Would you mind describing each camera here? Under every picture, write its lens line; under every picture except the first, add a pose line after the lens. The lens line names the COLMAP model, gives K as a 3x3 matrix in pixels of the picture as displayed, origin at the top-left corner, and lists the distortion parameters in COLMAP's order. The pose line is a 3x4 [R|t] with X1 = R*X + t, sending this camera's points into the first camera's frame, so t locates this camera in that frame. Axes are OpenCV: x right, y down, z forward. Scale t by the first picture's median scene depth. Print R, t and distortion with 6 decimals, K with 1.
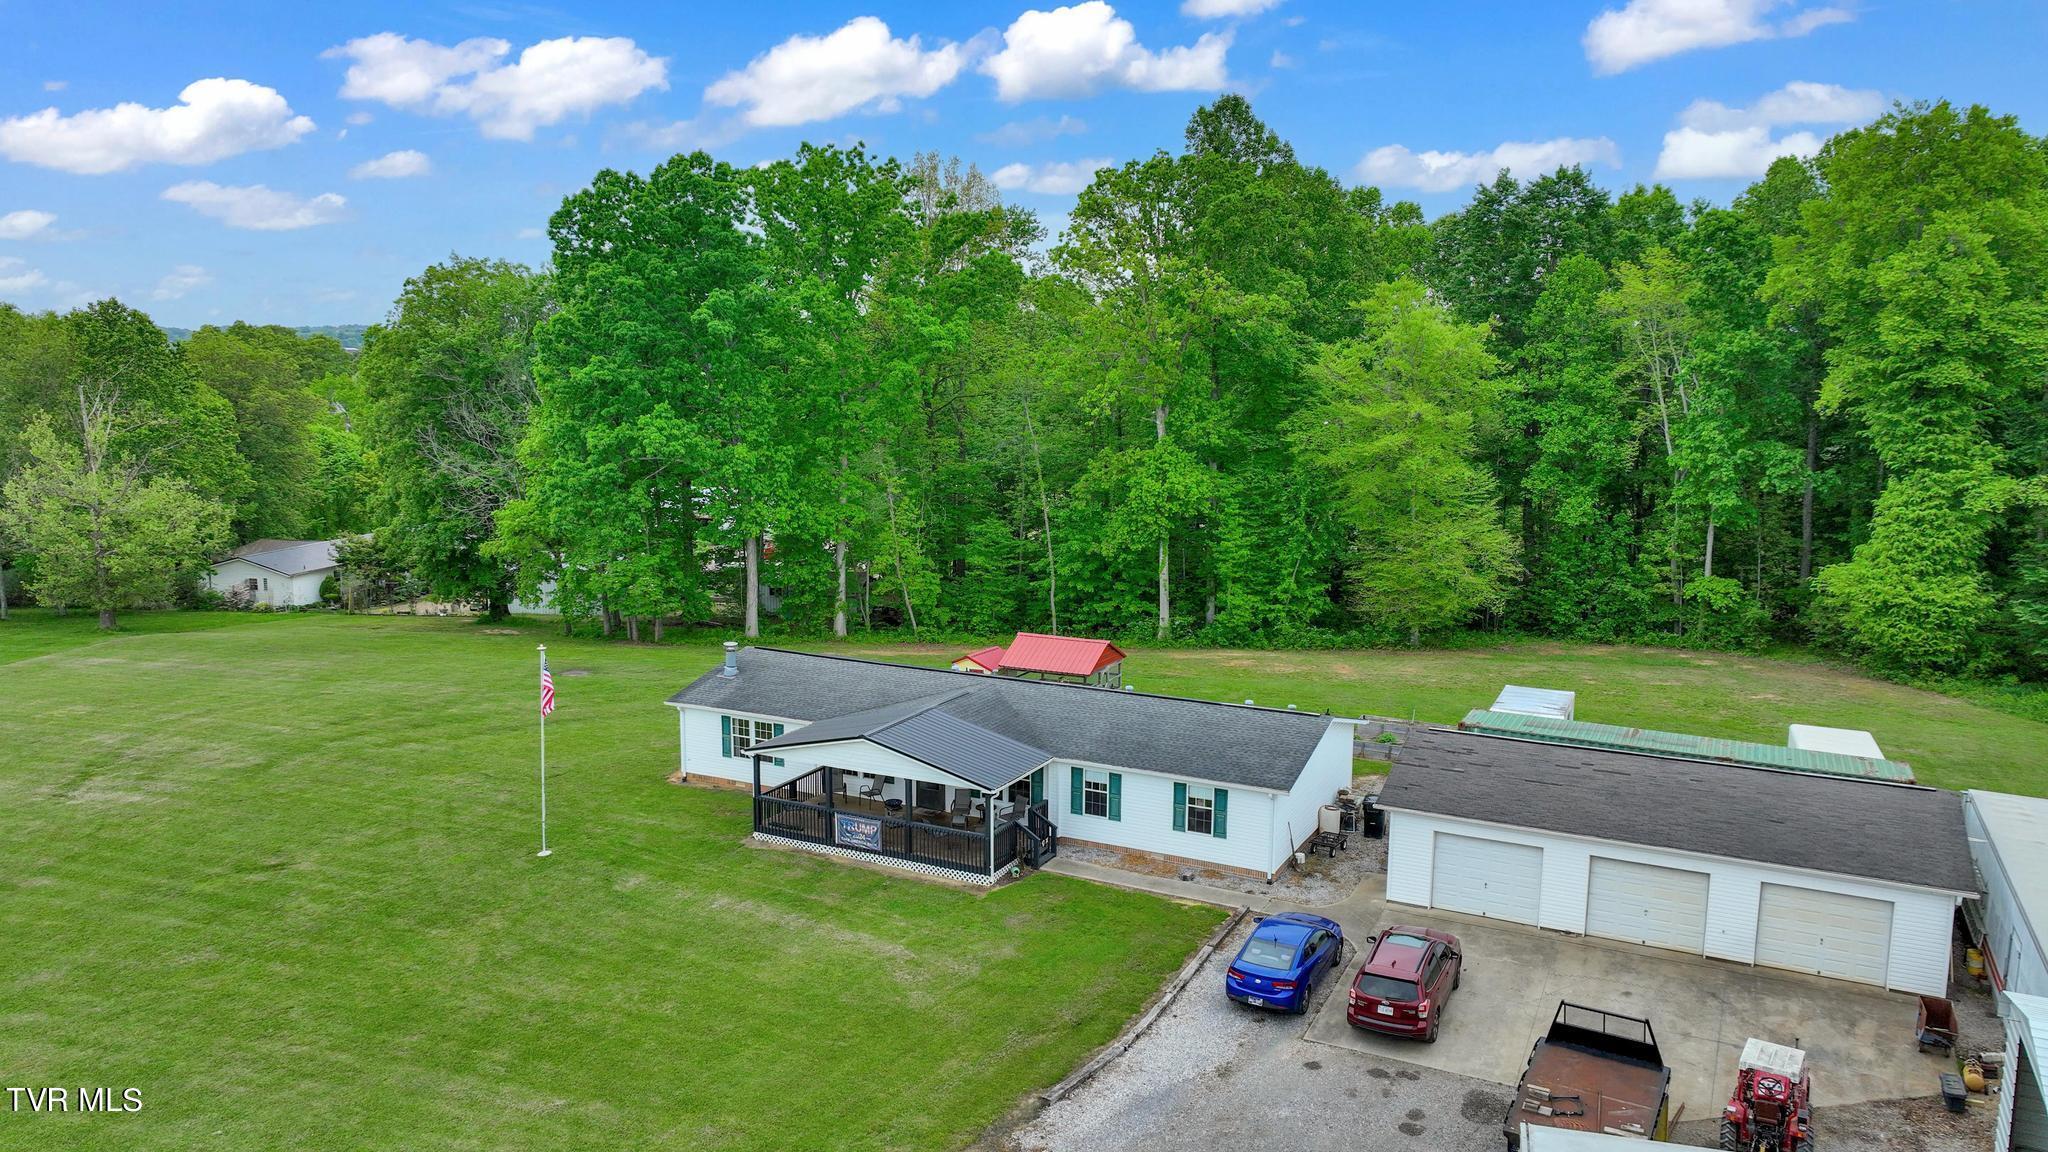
lens RADIAL K [[1444.0, 0, 1024.0], [0, 1444.0, 576.0], [0, 0, 1]] dist [0.004395, 0.003101]
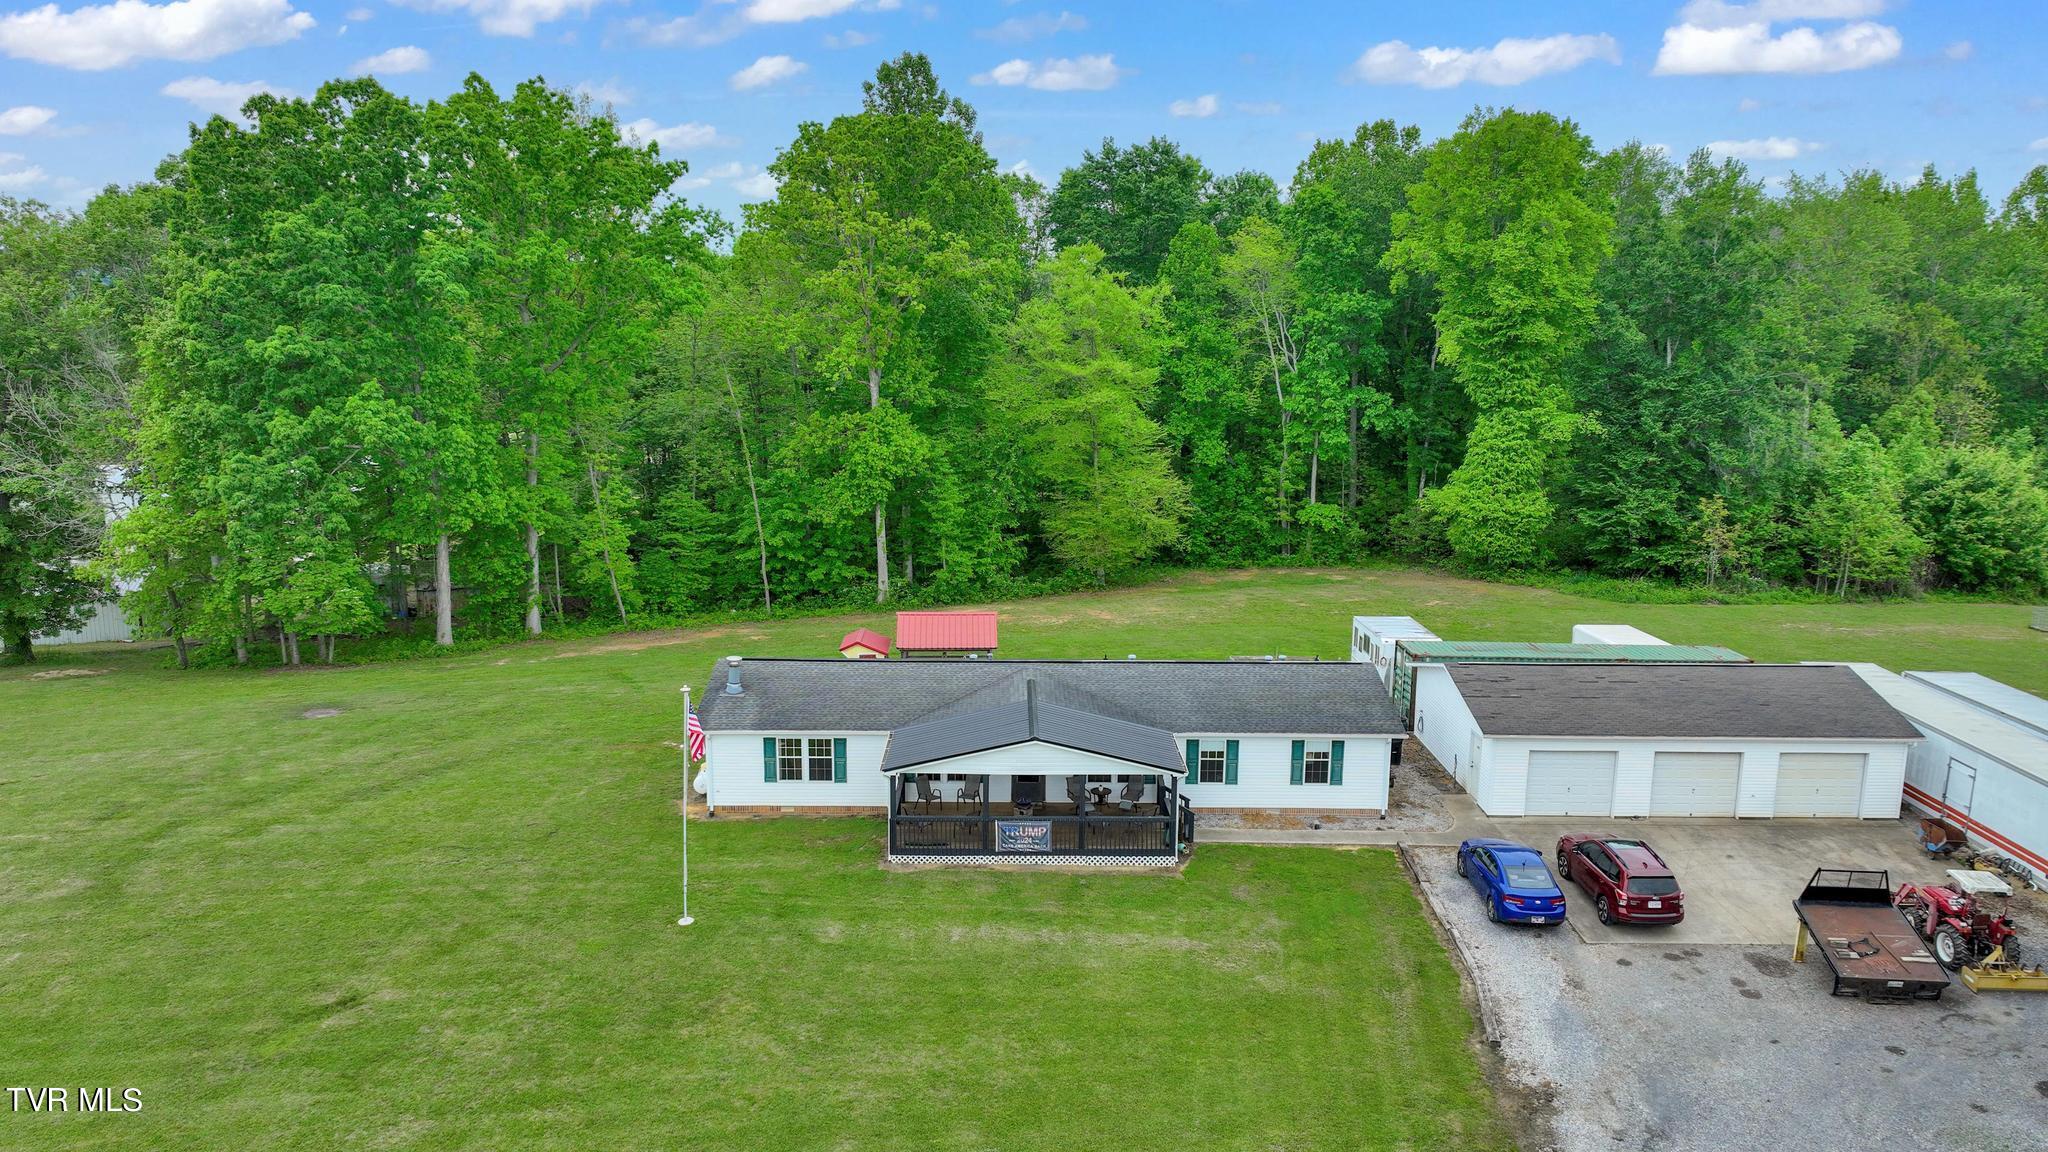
lens RADIAL K [[1444.0, 0, 1024.0], [0, 1444.0, 576.0], [0, 0, 1]] dist [0.004395, 0.003101]
pose [[0.889423, -0.088246, 0.448486, -0.468258], [0.068464, 0.995837, 0.060169, -0.049176], [-0.451929, -0.022811, 0.891762, 0.117125]]
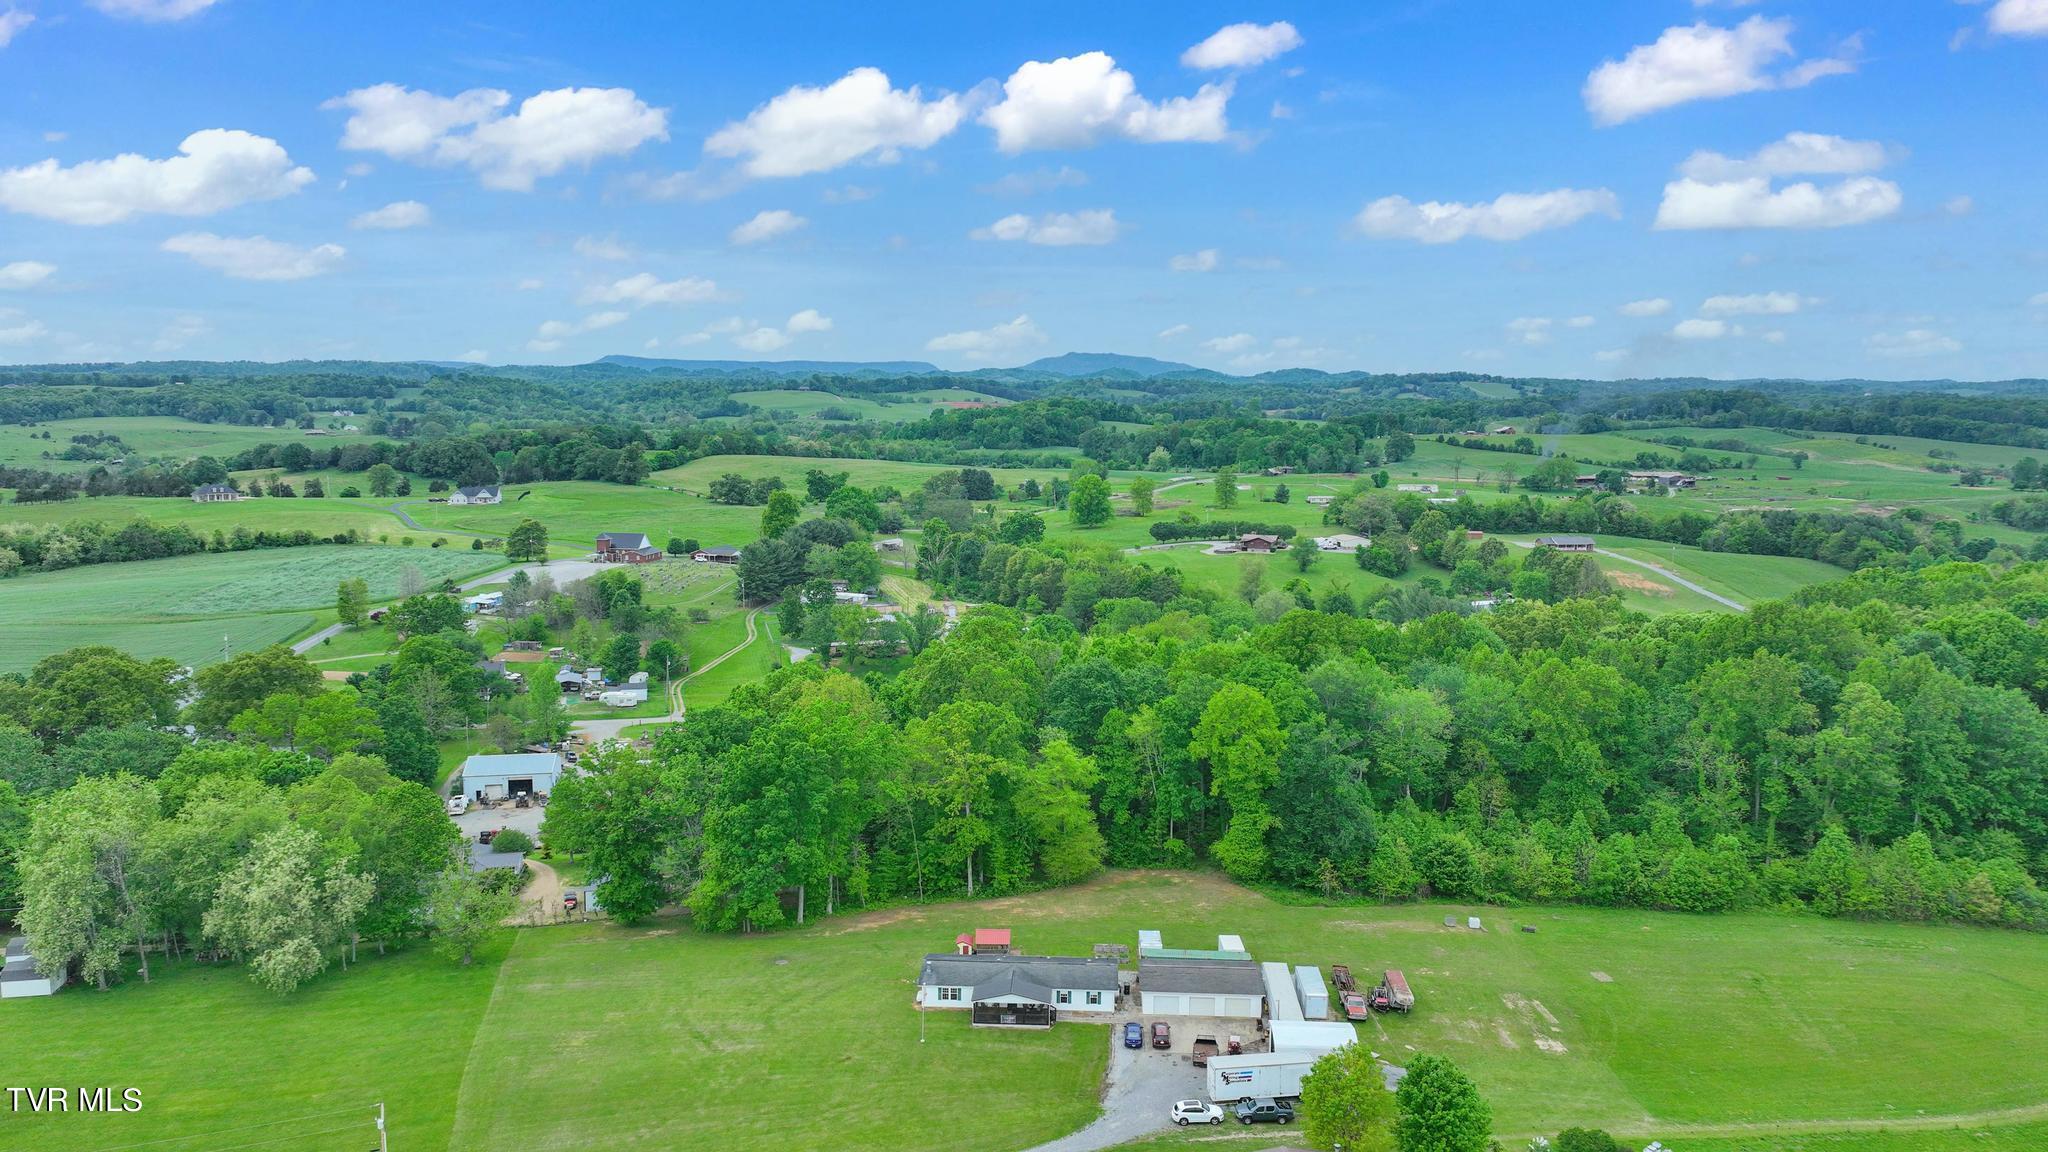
lens RADIAL K [[1444.0, 0, 1024.0], [0, 1444.0, 576.0], [0, 0, 1]] dist [0.004395, 0.003101]
pose [[0.913788, -0.054755, 0.402483, -1.307715], [0.061359, 0.998110, -0.003521, -0.815695], [-0.401530, 0.027913, 0.915420, -2.109266]]
